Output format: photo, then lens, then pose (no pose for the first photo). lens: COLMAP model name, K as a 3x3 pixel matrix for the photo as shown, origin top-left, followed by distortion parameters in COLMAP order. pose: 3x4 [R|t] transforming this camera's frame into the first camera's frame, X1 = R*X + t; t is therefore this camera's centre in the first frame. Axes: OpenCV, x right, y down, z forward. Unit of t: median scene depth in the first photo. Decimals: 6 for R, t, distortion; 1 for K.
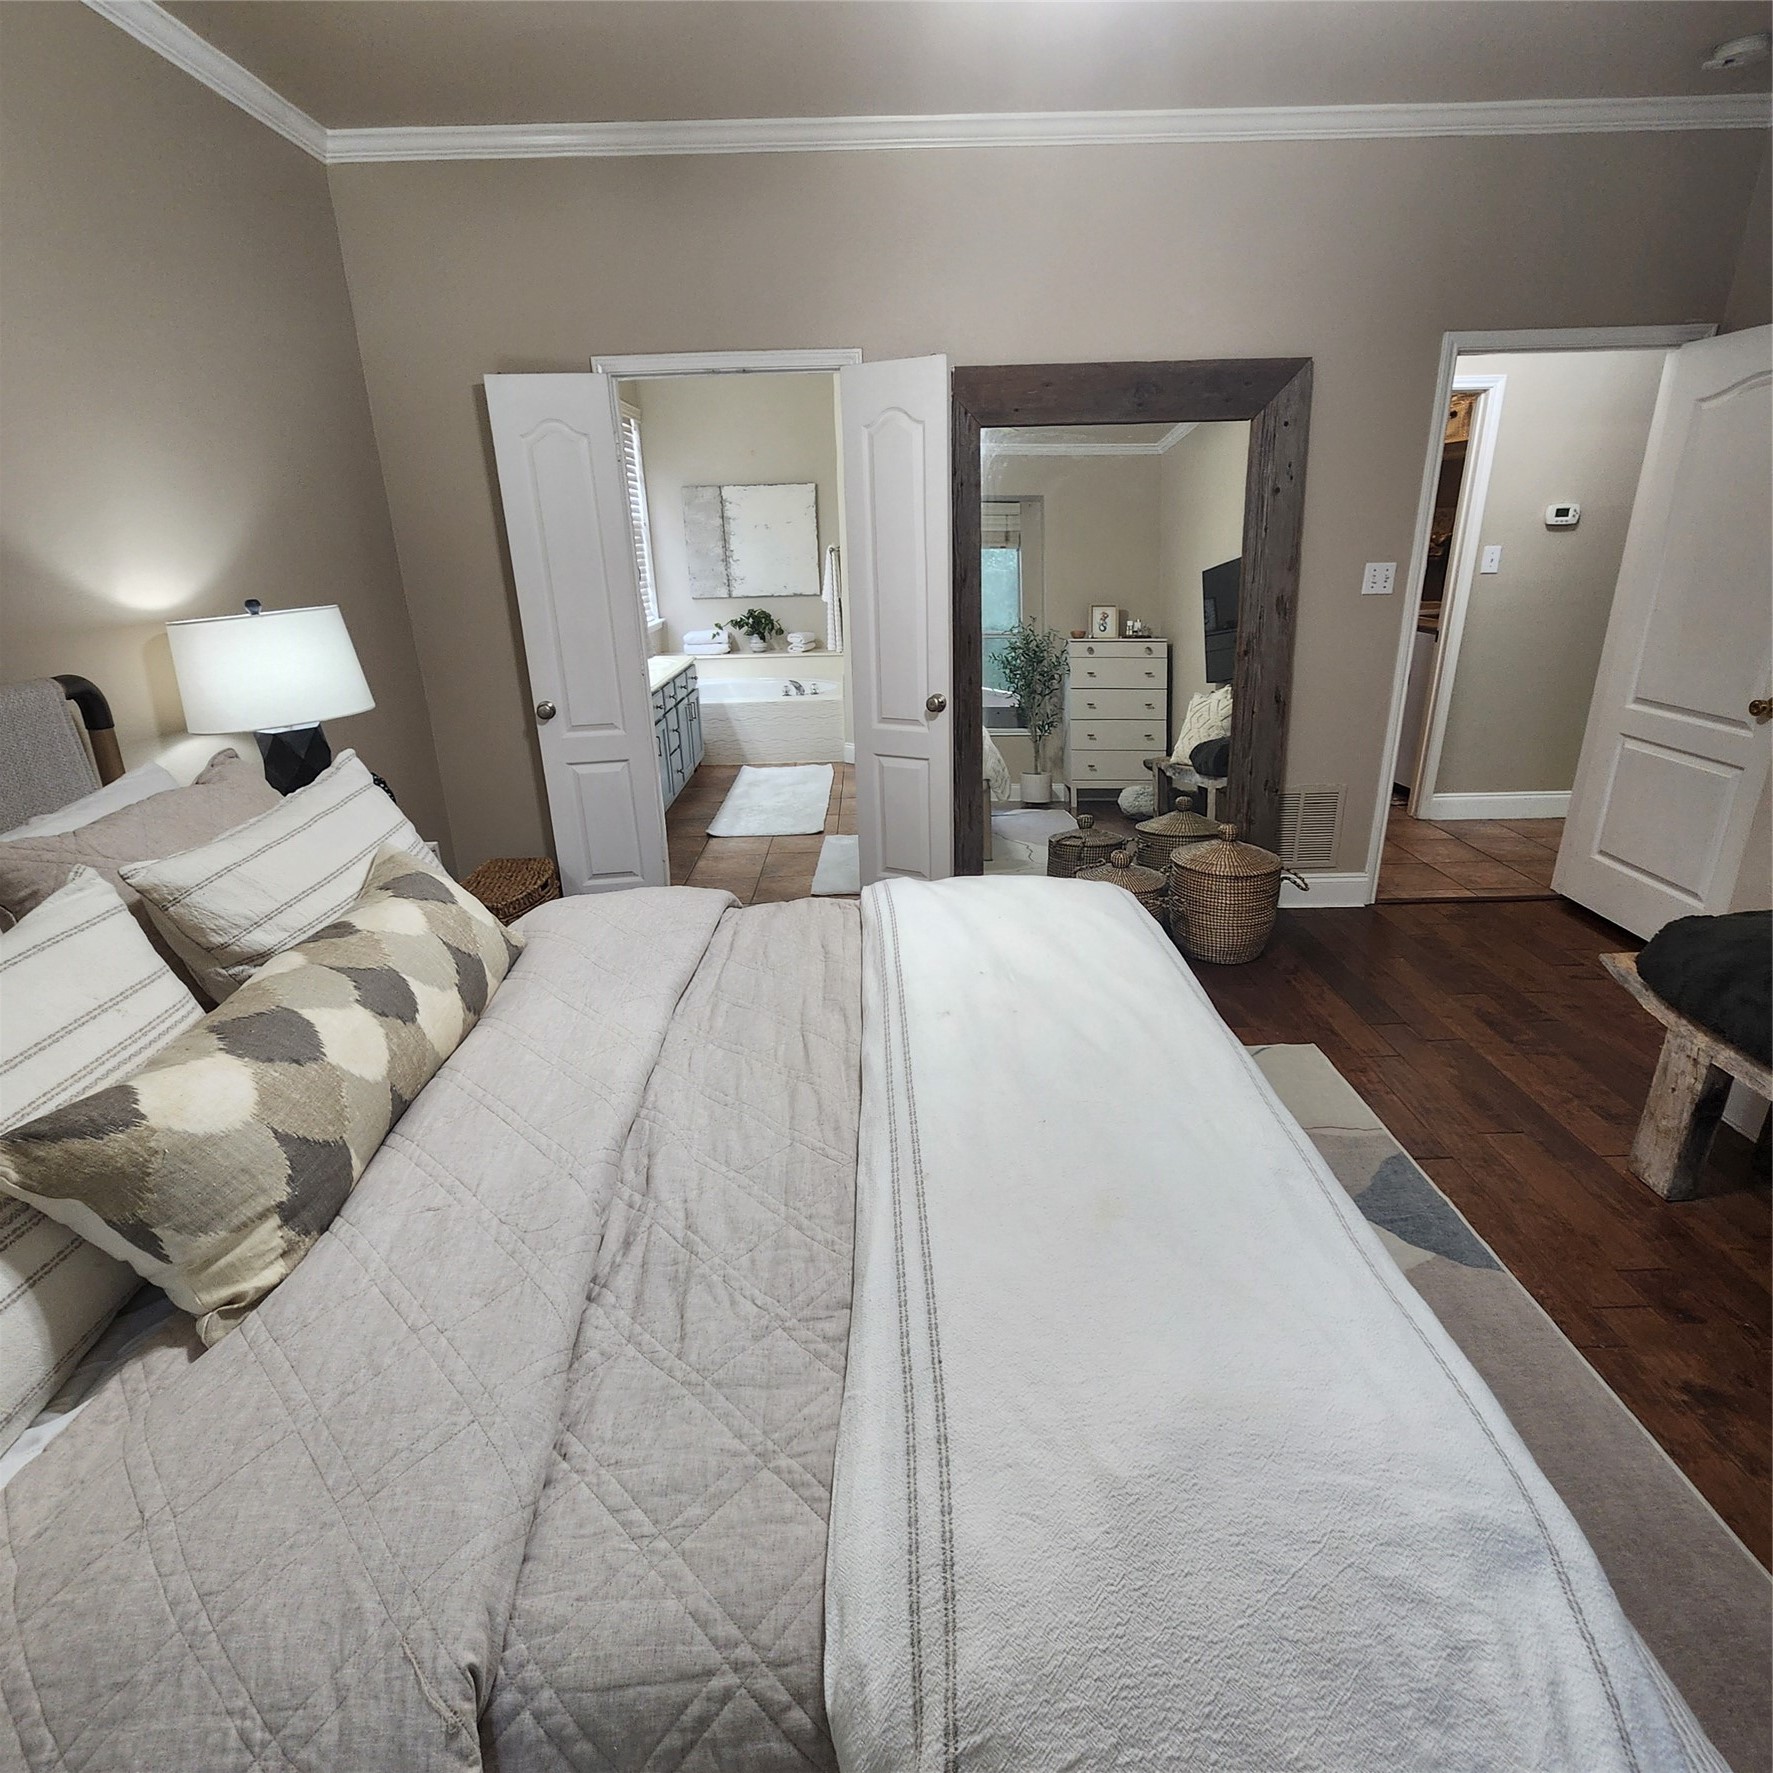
lens RADIAL K [[975.6, 0, 887.4], [0, 975.6, 874.3], [0, 0, 1]] dist [-0.002107, 0.000087]
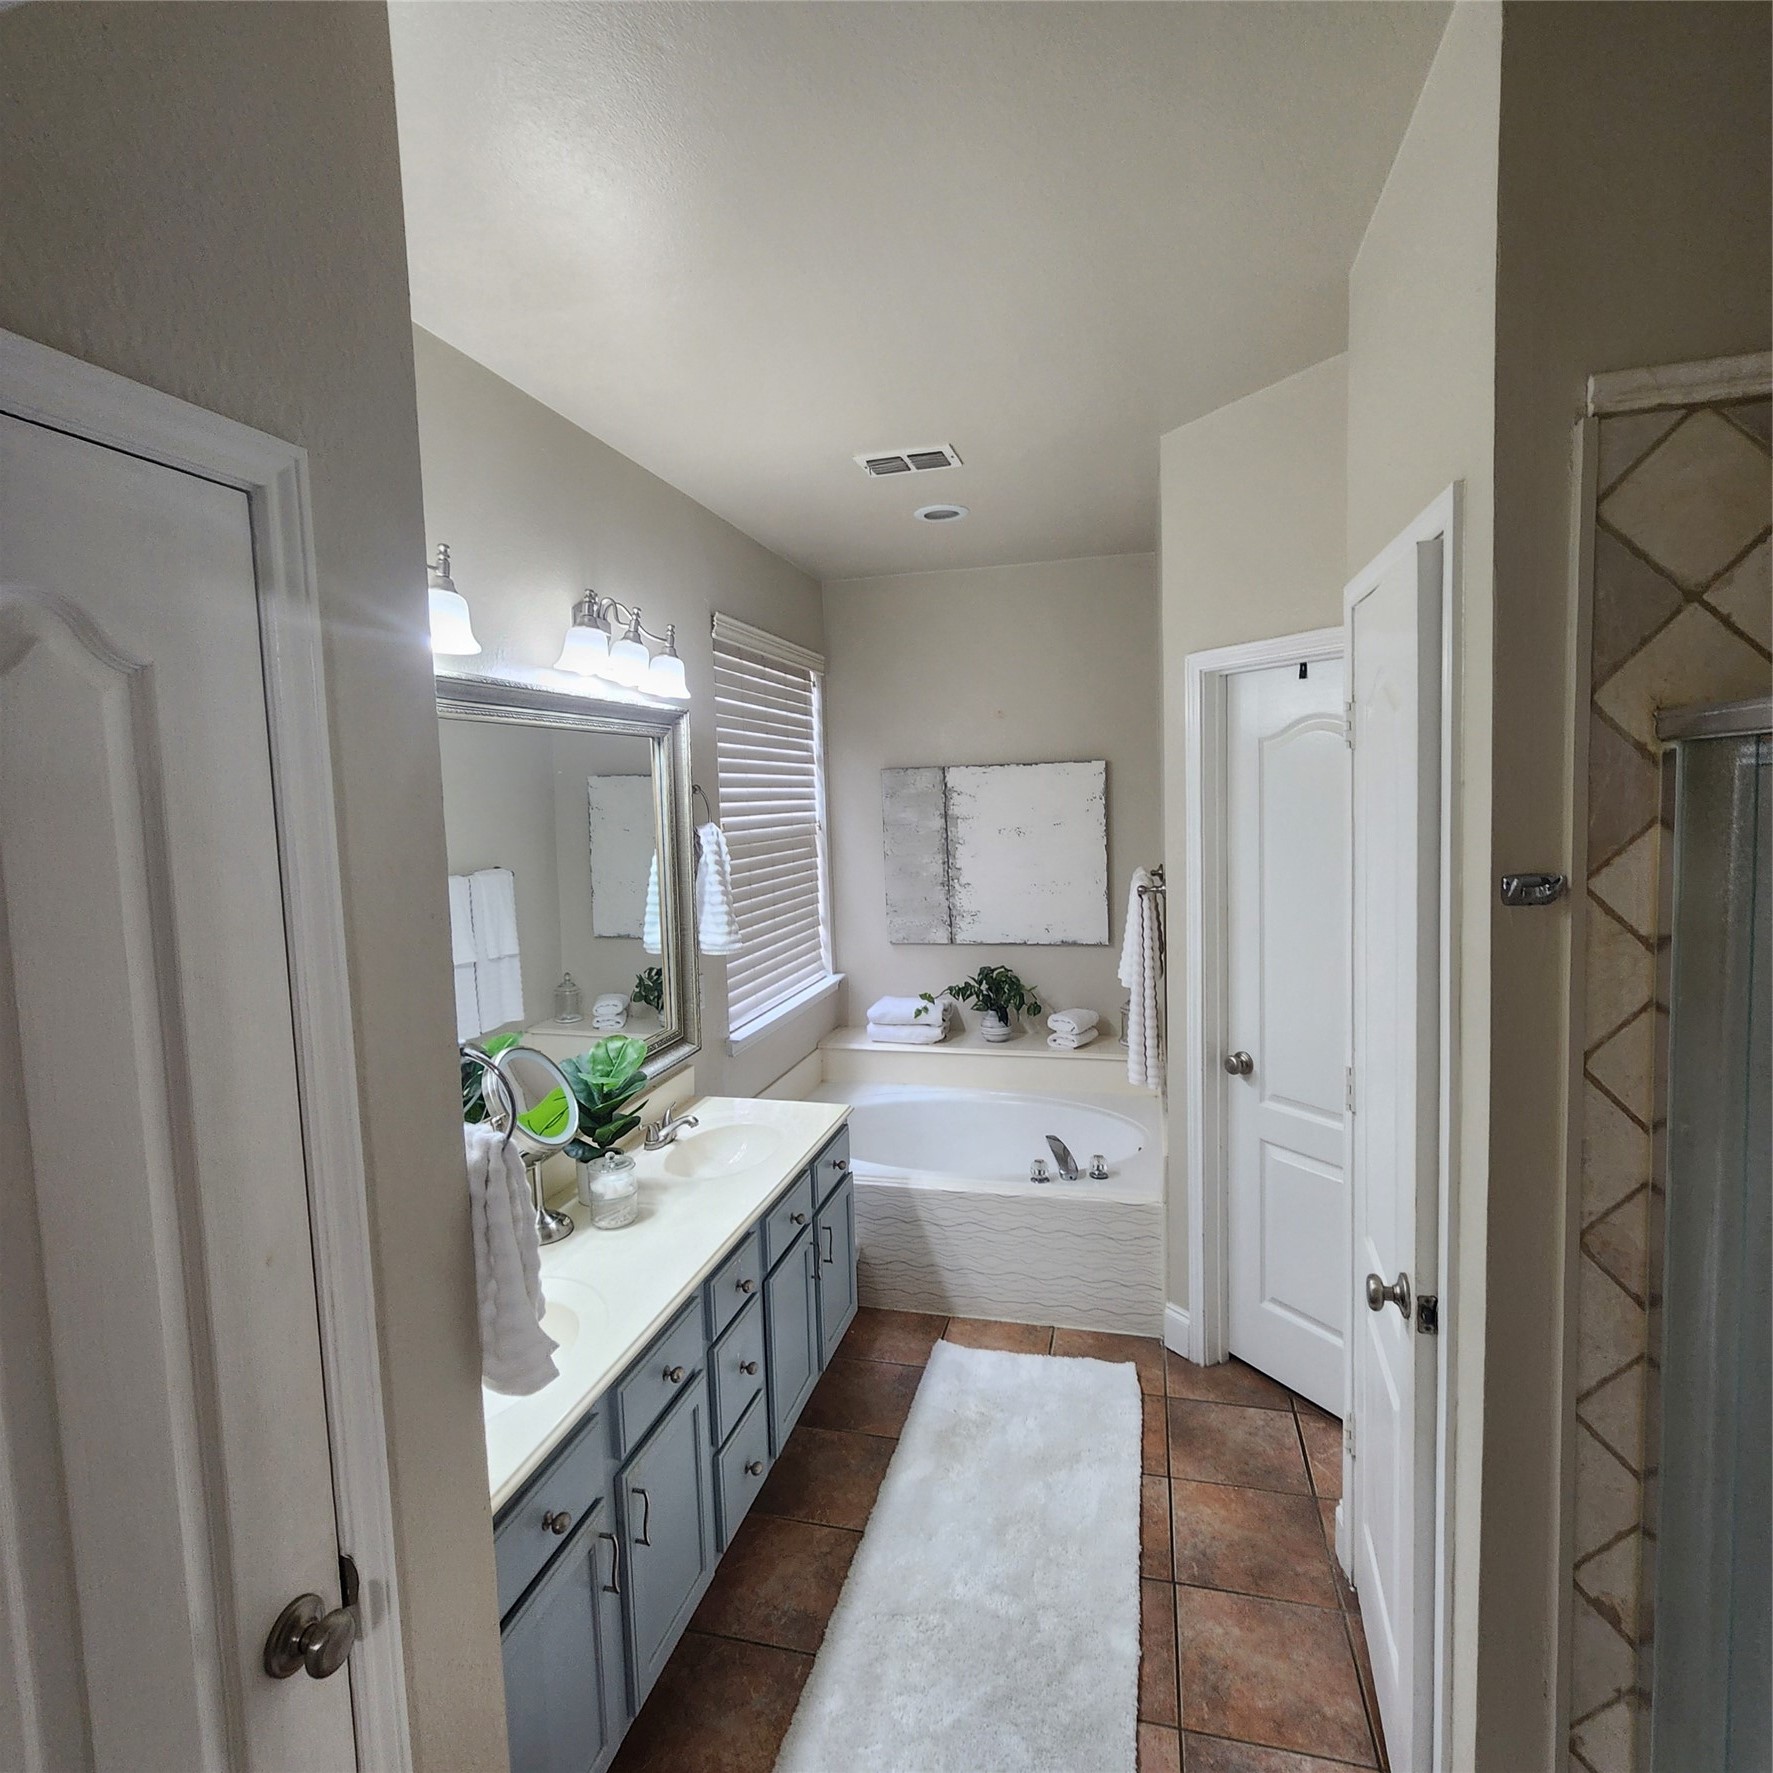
lens RADIAL K [[975.6, 0, 887.4], [0, 975.6, 874.3], [0, 0, 1]] dist [-0.002107, 0.000087]
pose [[0.964255, 0.009952, -0.264789, -0.044118], [-0.076412, 0.967286, -0.241905, -0.182607], [0.253719, 0.253491, 0.933471, 0.437868]]
